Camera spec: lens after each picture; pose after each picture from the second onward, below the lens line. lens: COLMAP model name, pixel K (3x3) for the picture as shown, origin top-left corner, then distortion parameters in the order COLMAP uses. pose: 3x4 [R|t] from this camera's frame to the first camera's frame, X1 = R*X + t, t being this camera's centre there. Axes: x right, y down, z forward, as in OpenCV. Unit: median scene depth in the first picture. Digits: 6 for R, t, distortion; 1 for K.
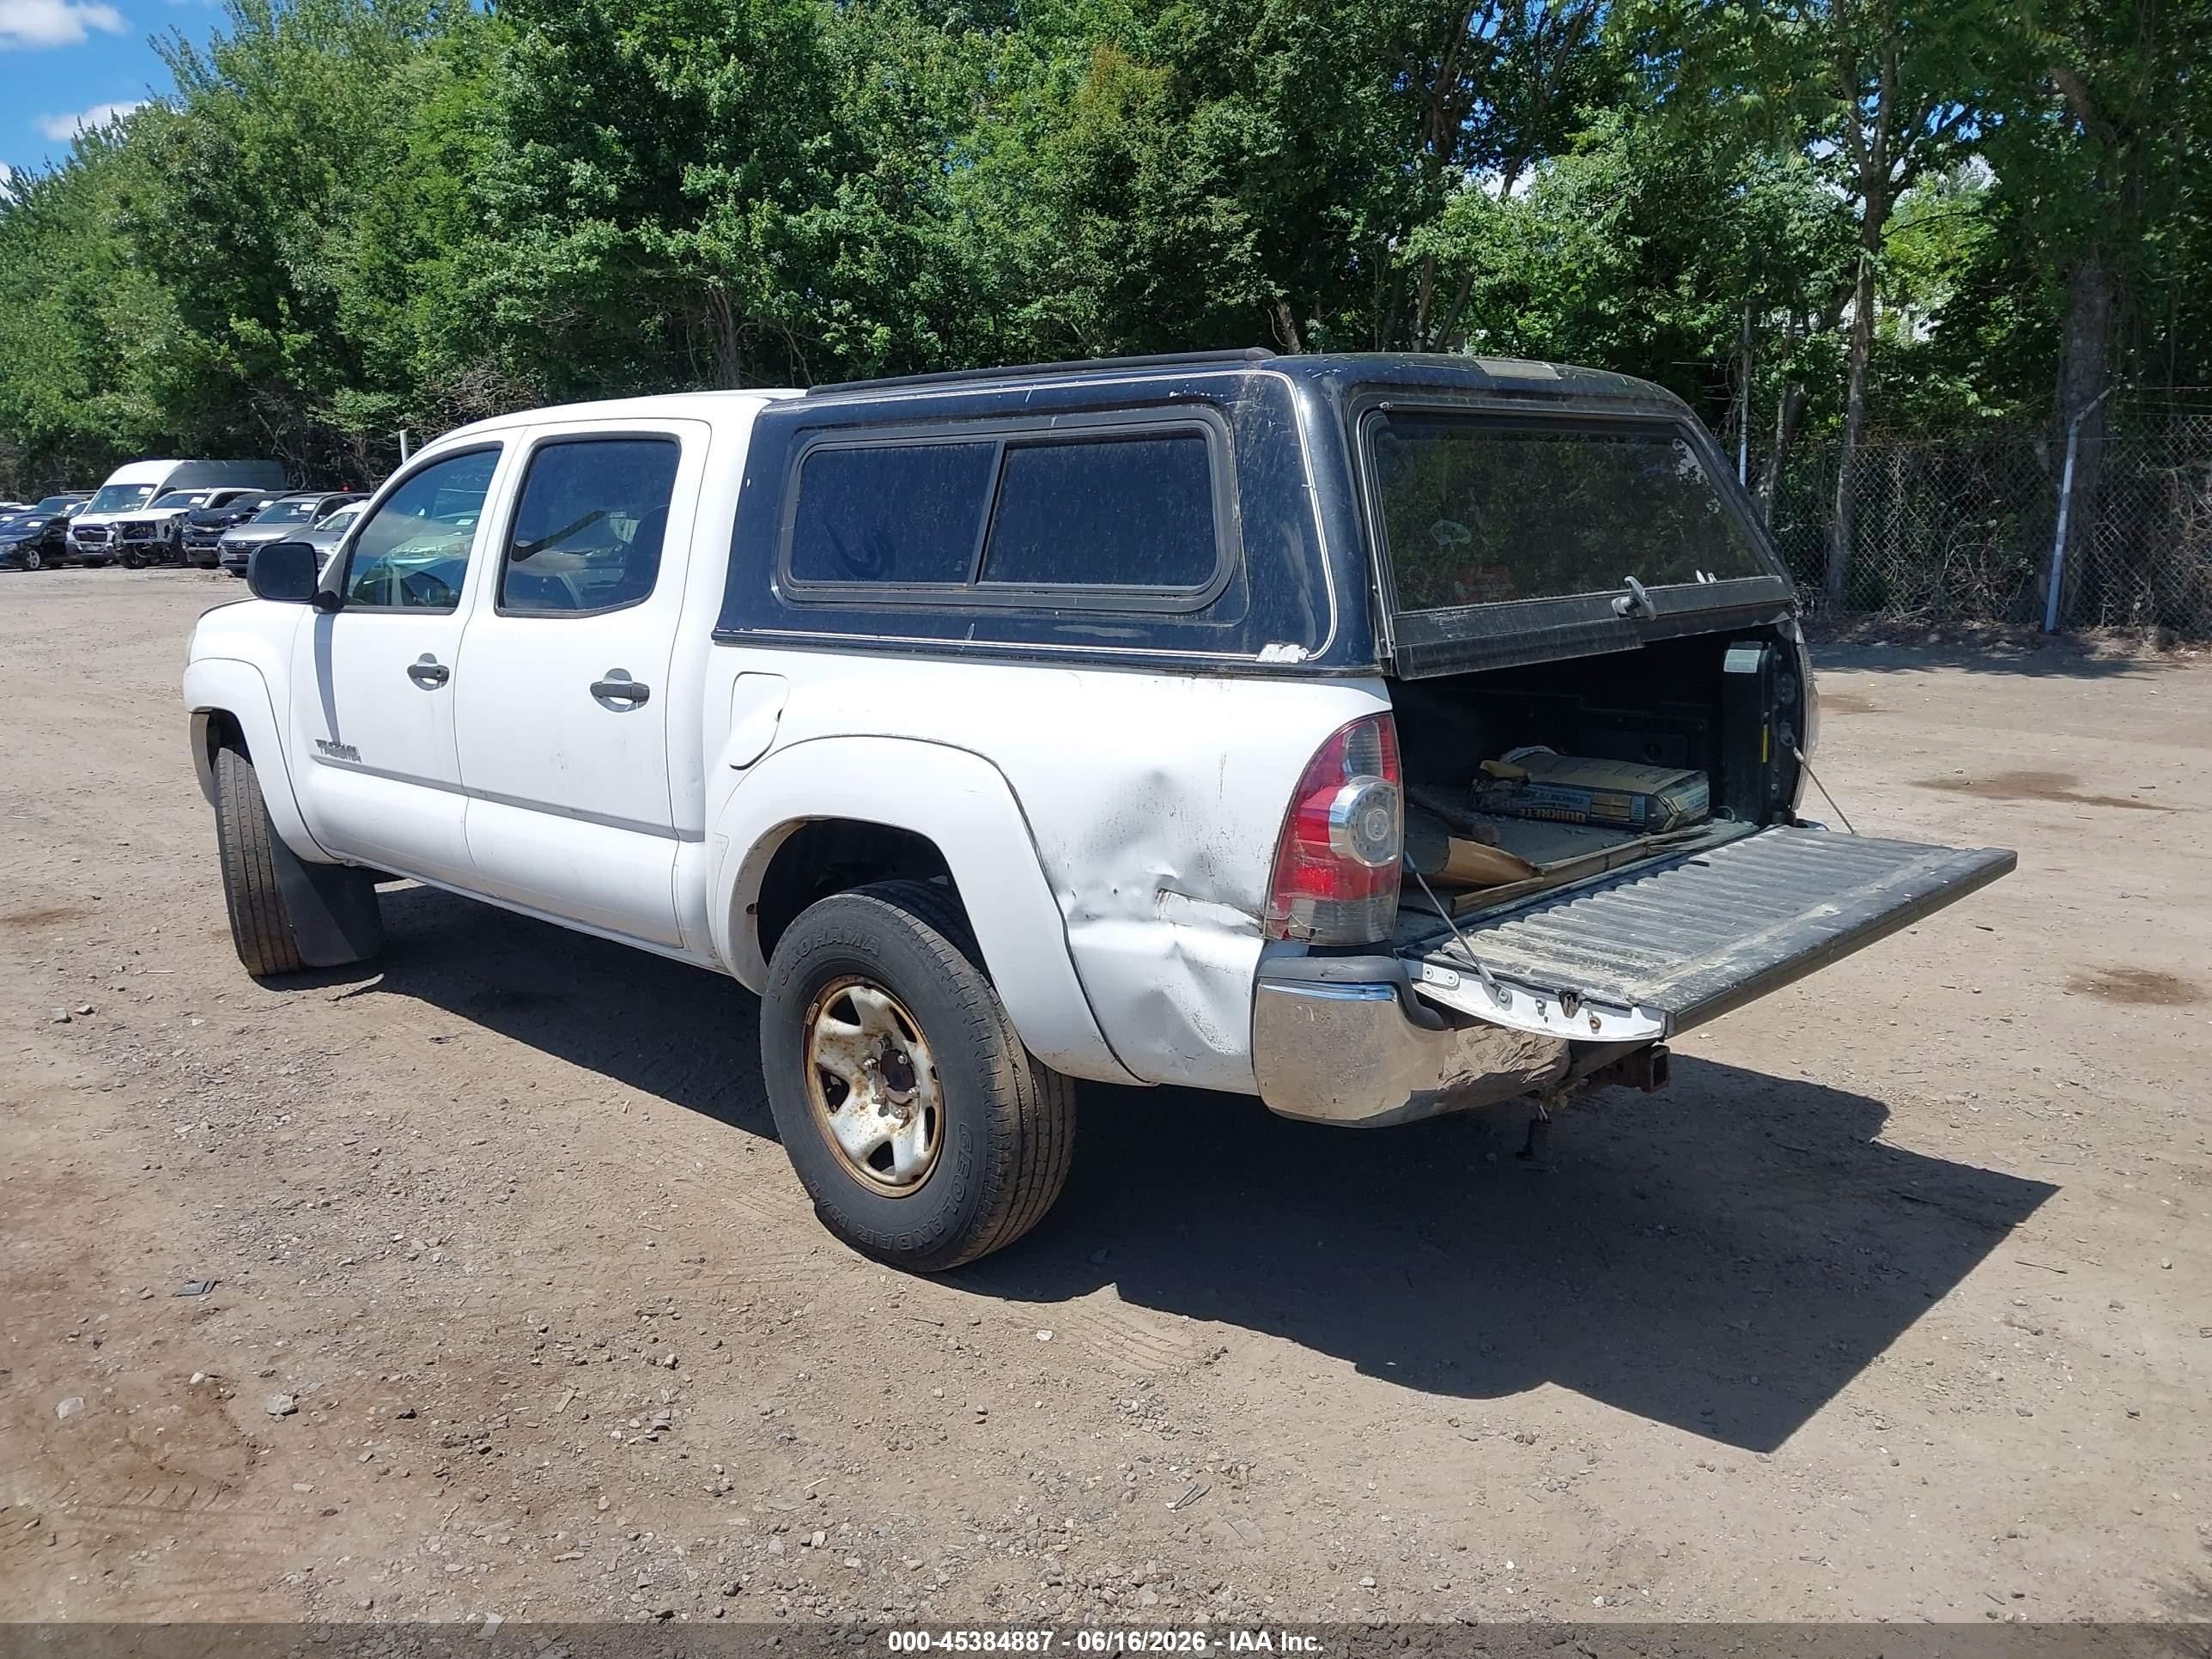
lens RADIAL K [[1762.1, 0, 1106.0], [0, 1762.1, 829.5], [0, 0, 1]] dist [0.023853, -0.048520]
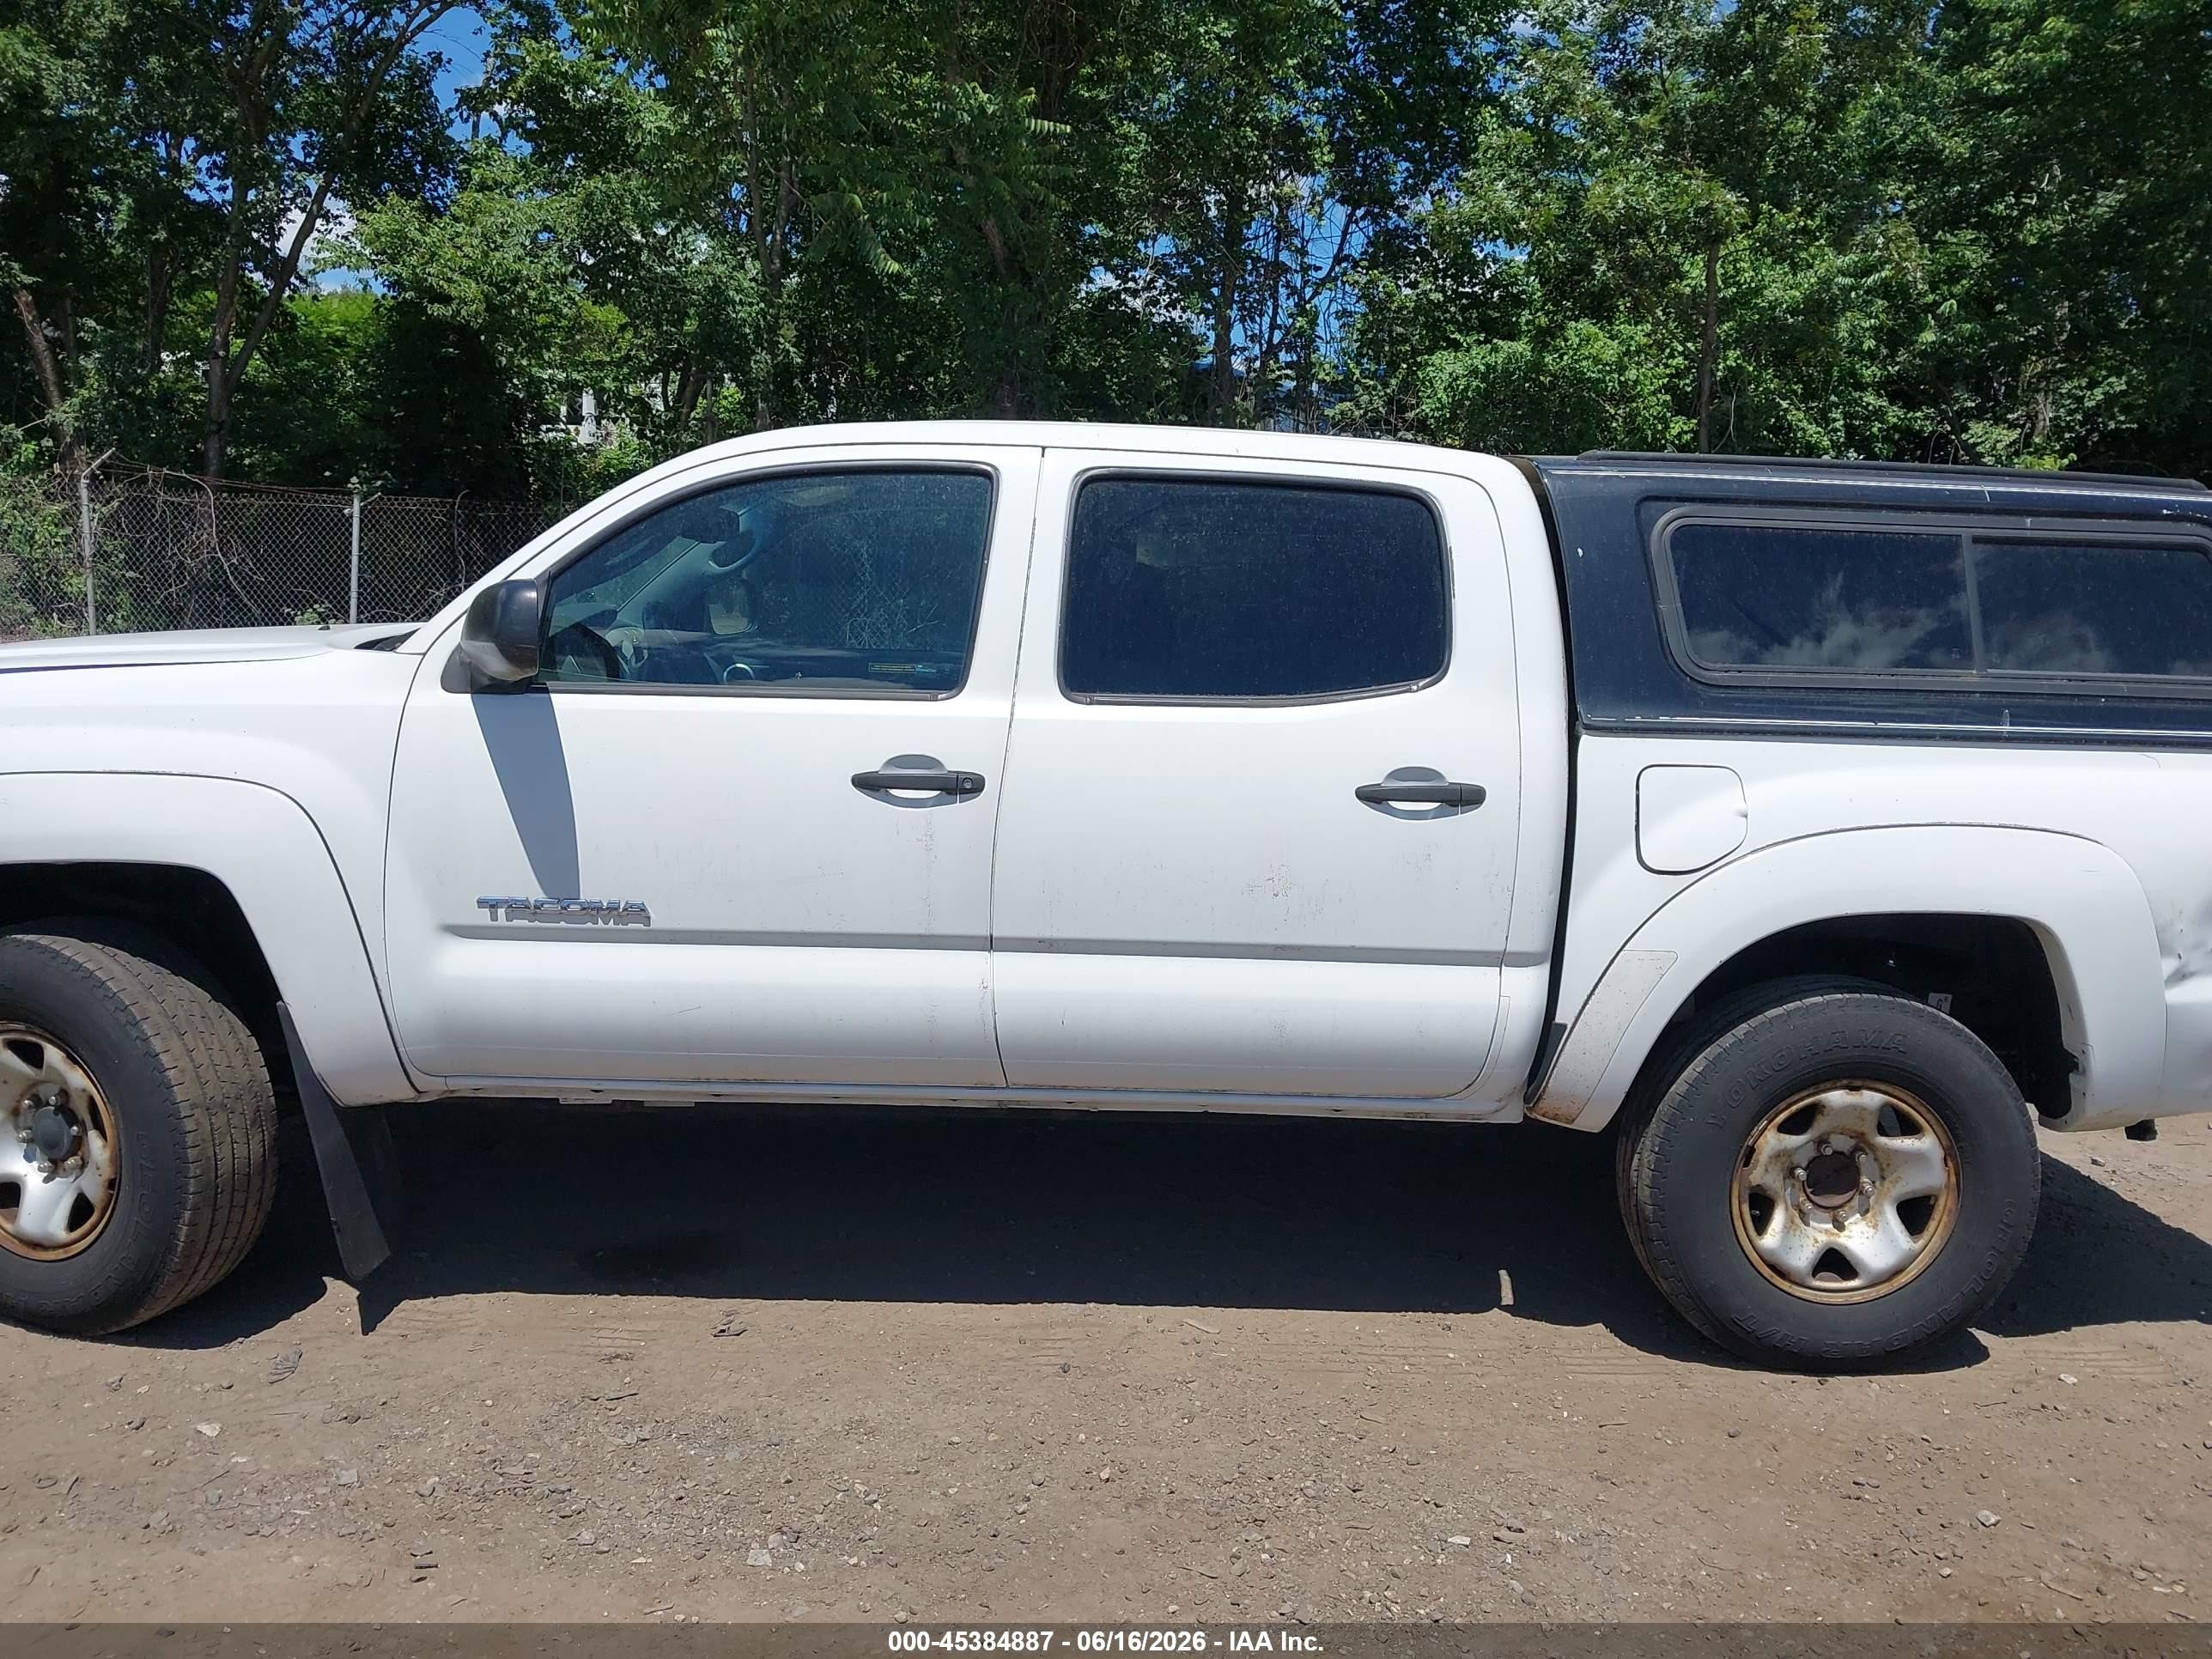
lens RADIAL K [[1762.1, 0, 1106.0], [0, 1762.1, 829.5], [0, 0, 1]] dist [0.023853, -0.048520]
pose [[0.679772, -0.058210, 0.731109, -0.979303], [0.081331, 0.996680, 0.003735, -0.077646], [-0.728900, 0.056923, 0.682250, 0.559765]]
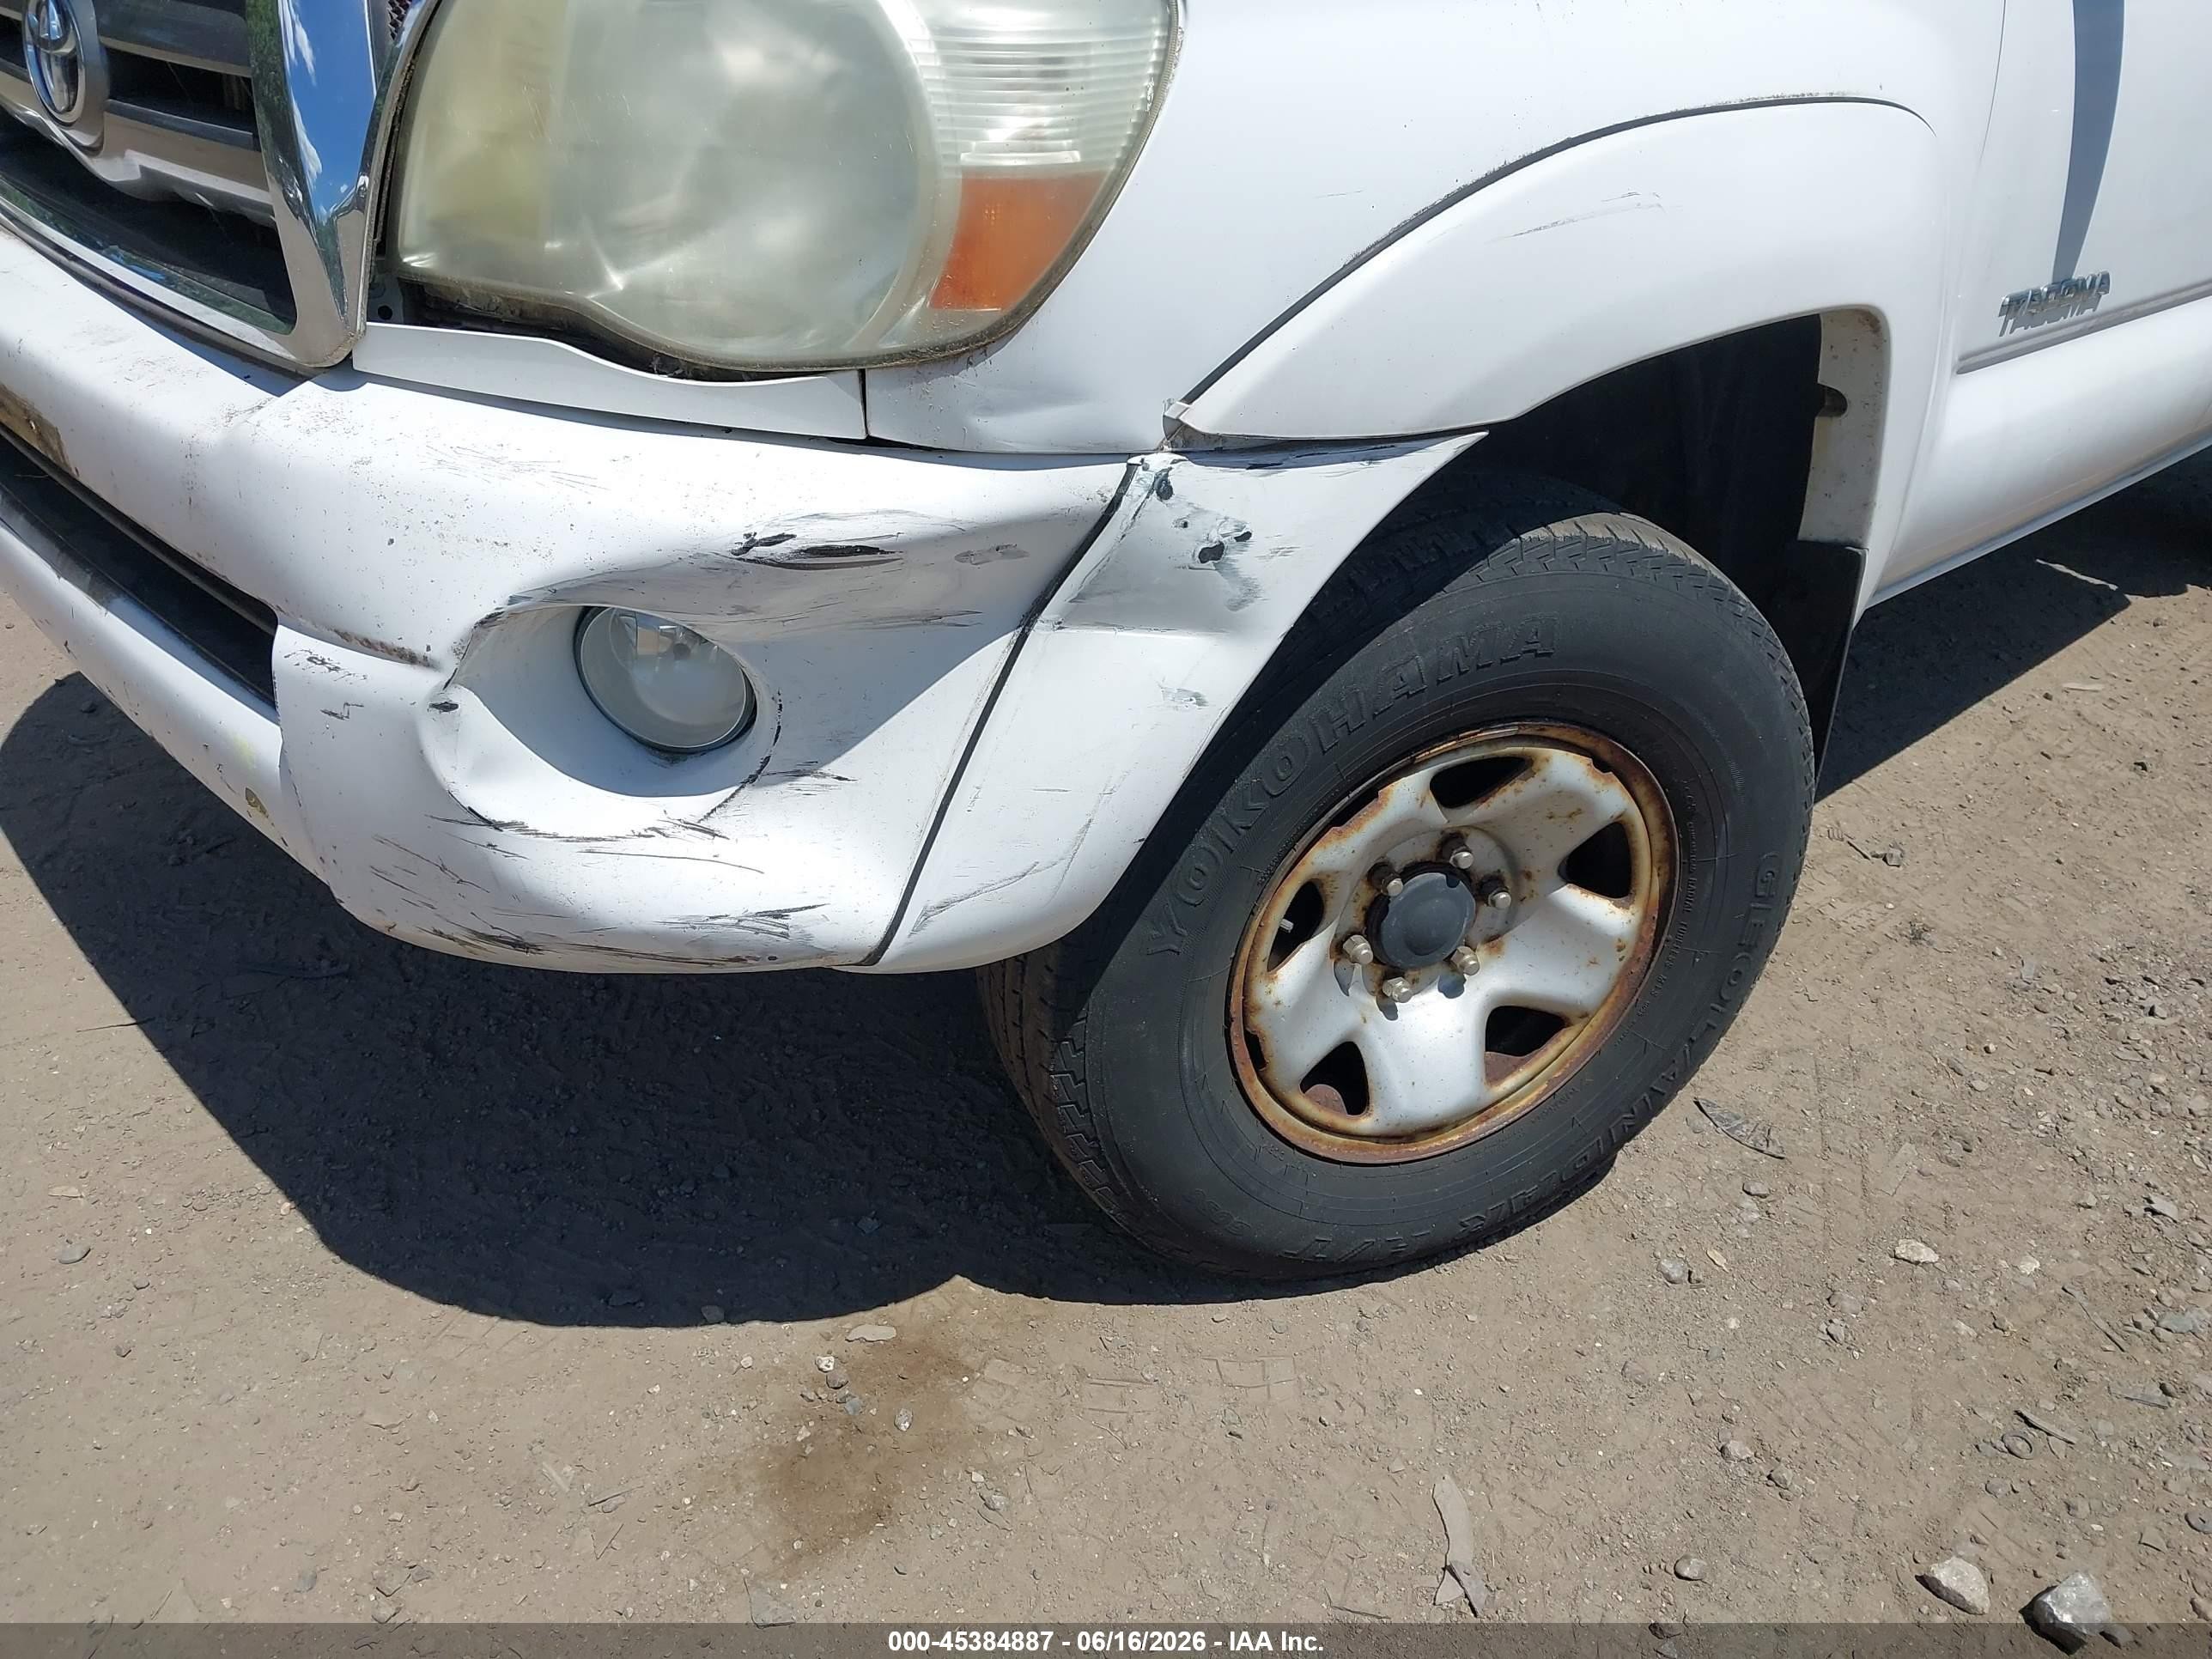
lens RADIAL K [[1777.4, 0, 1147.9], [0, 1777.4, 833.4], [0, 0, 1]] dist [0.080391, -0.209109]
pose [[-0.002254, -0.456804, 0.889564, -1.063670], [0.119065, 0.883116, 0.453795, -0.180174], [-0.992884, 0.106939, 0.052399, 1.526887]]
